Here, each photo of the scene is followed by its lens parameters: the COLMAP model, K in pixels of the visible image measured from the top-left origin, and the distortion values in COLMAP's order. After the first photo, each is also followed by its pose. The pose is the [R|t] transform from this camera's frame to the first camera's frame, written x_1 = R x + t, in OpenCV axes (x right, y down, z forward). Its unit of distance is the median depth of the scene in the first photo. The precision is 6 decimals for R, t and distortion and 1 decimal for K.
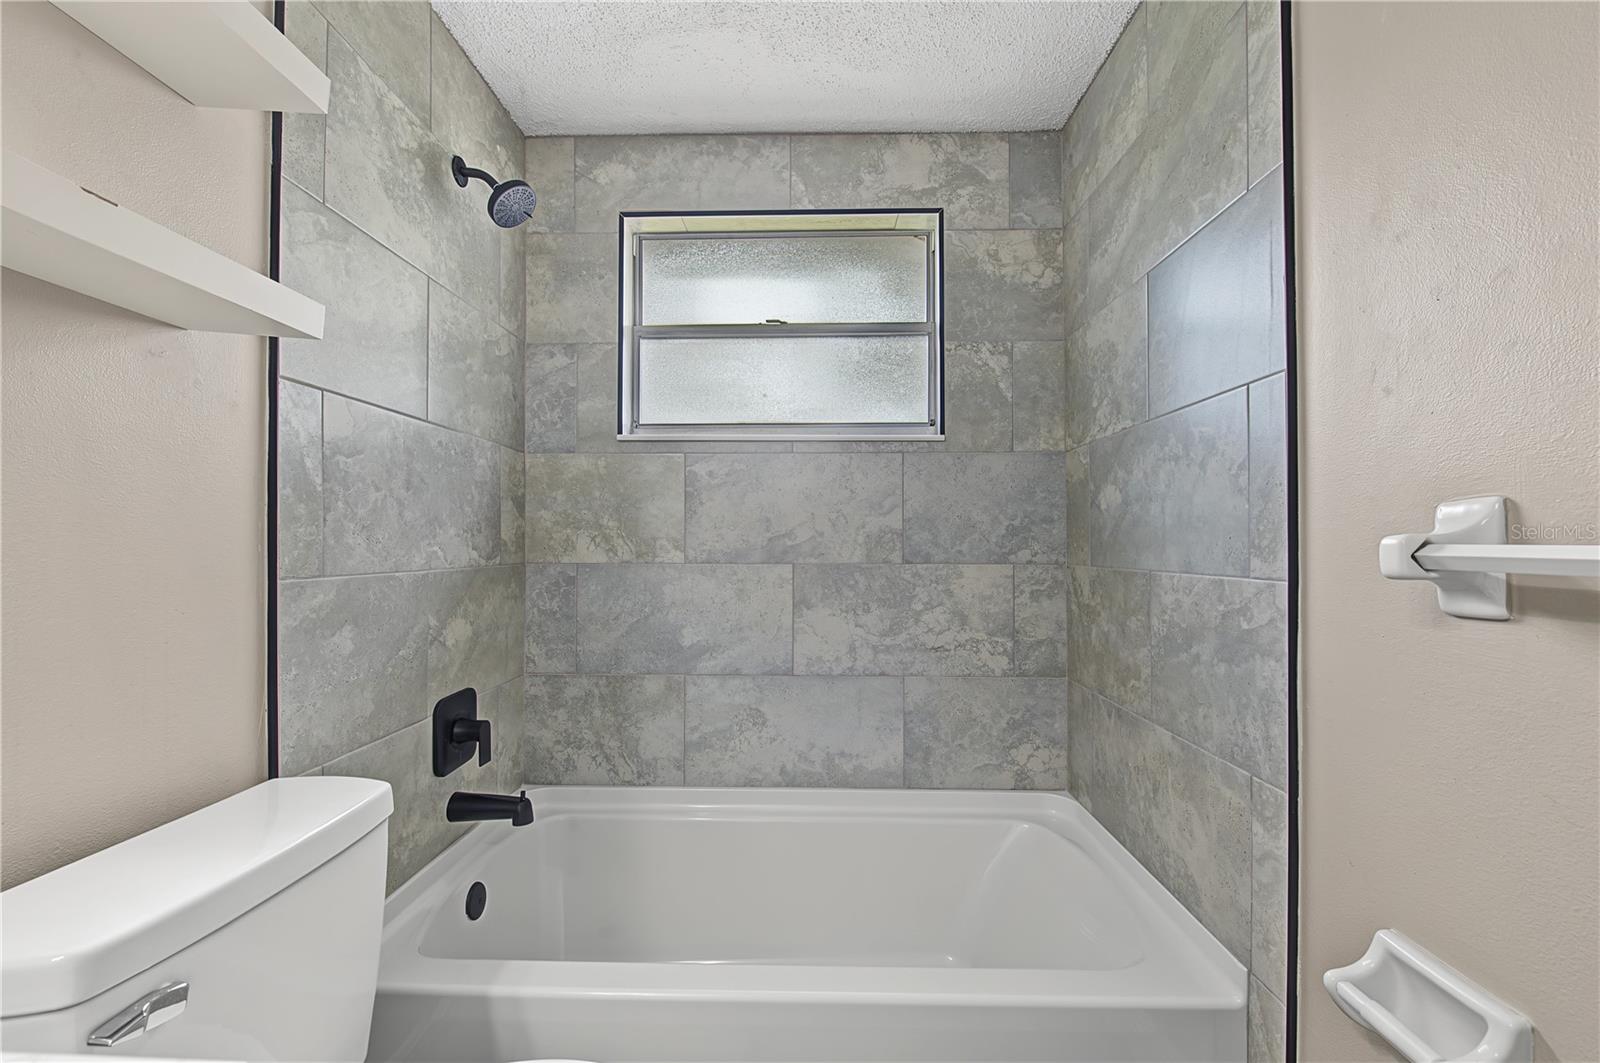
lens RADIAL K [[663.5, 0, 803.0], [0, 663.5, 536.1], [0, 0, 1]] dist [-0.001857, -0.000491]
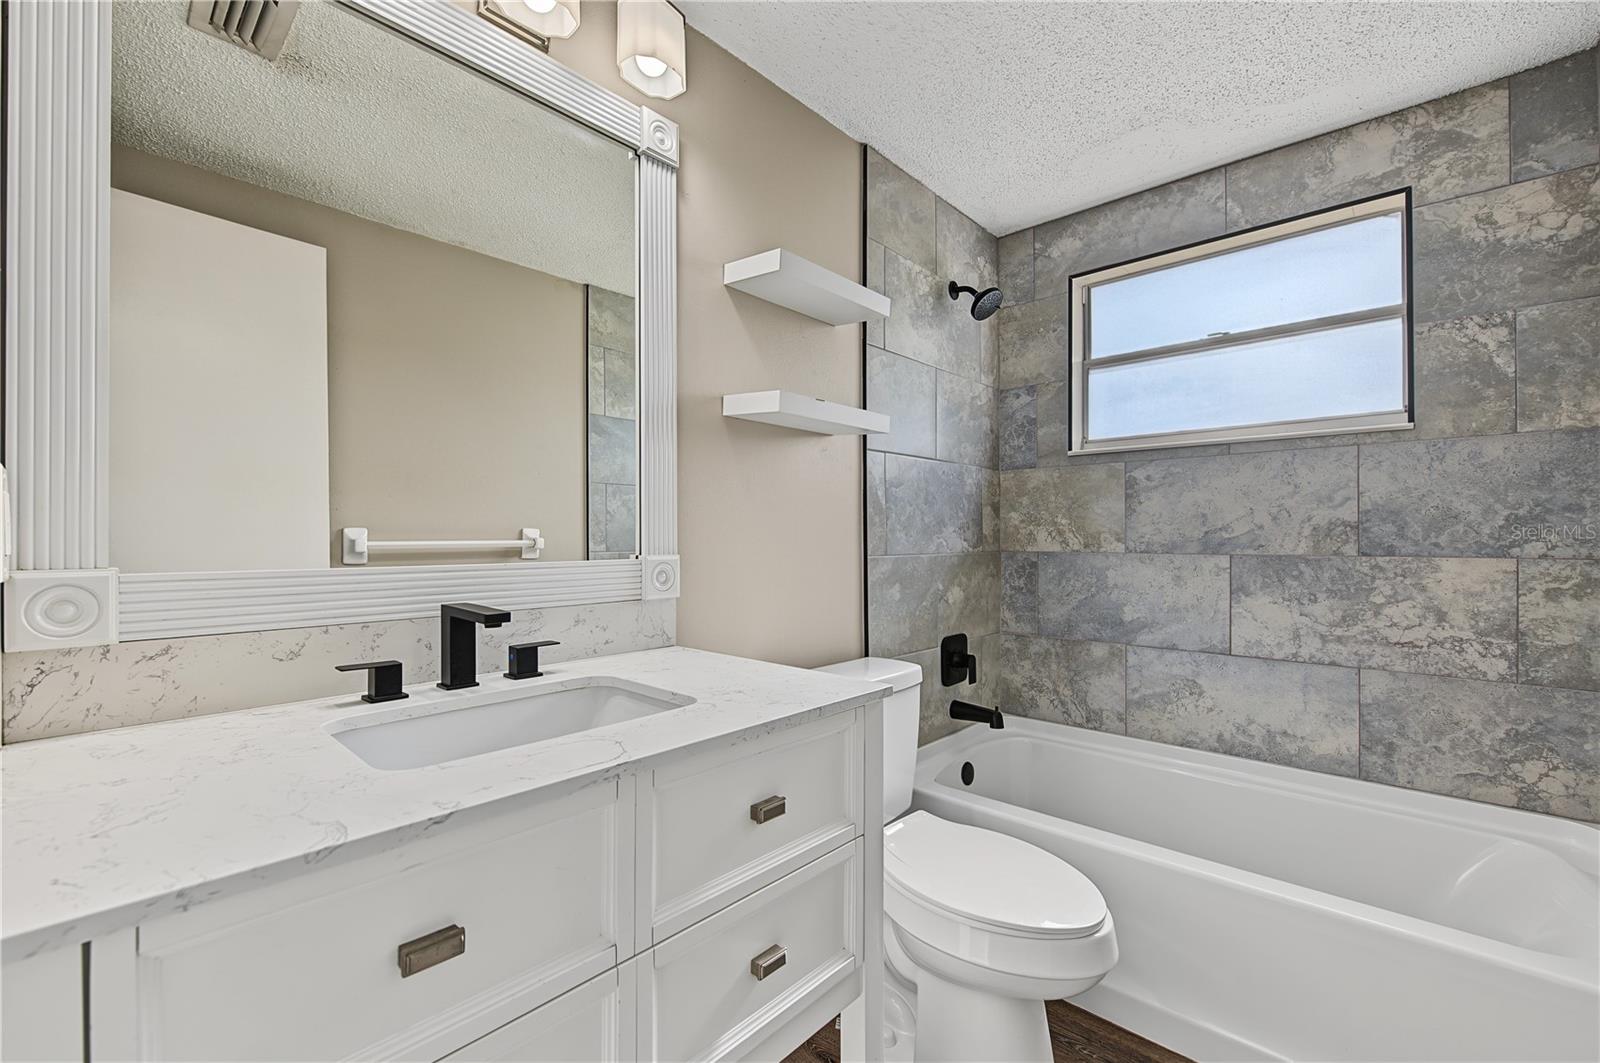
lens RADIAL K [[663.5, 0, 803.0], [0, 663.5, 536.1], [0, 0, 1]] dist [-0.001857, -0.000491]
pose [[0.755665, -0.003706, -0.654947, 0.172439], [0.009827, 0.999936, 0.005681, -0.002255], [0.654884, -0.010729, 0.755653, -0.306102]]
